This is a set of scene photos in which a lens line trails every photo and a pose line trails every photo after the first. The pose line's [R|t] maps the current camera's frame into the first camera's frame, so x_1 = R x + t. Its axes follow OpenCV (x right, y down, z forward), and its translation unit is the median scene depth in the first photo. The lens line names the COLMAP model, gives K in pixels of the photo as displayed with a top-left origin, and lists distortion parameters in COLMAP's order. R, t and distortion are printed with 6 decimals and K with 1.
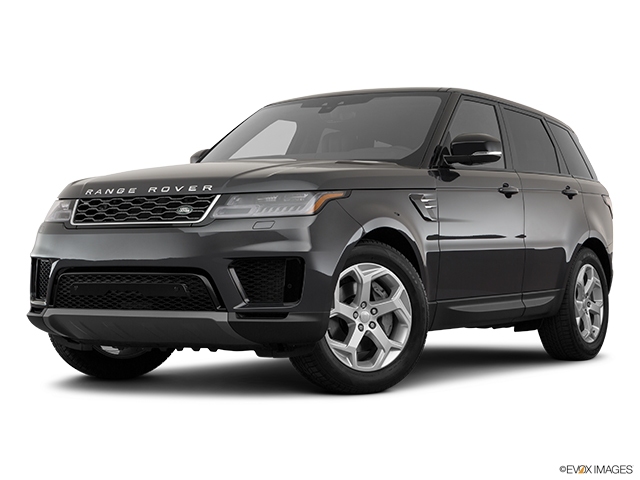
lens RADIAL K [[1296.3, 0, 320.0], [0, 1296.3, 240.0], [0, 0, 1]] dist [0.094253, 0.221181]
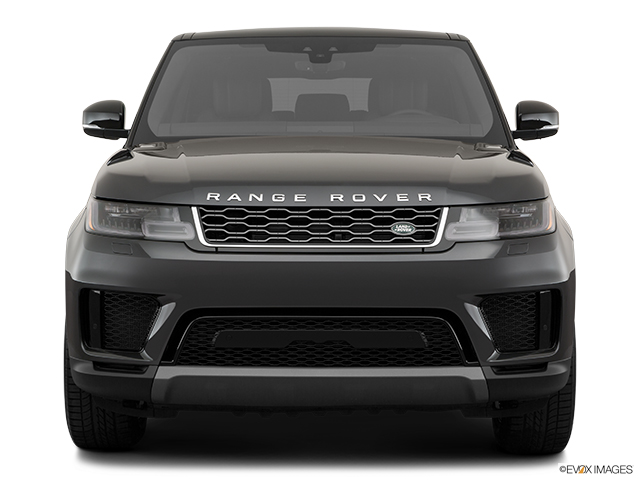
lens RADIAL K [[1530.9, 0, 320.0], [0, 1530.9, 240.0], [0, 0, 1]] dist [0.631946, 0.053749]
pose [[0.851035, -0.035495, 0.523908, -0.574977], [-0.010079, 0.996425, 0.083882, -0.085317], [-0.525012, -0.076667, 0.847635, 0.274353]]
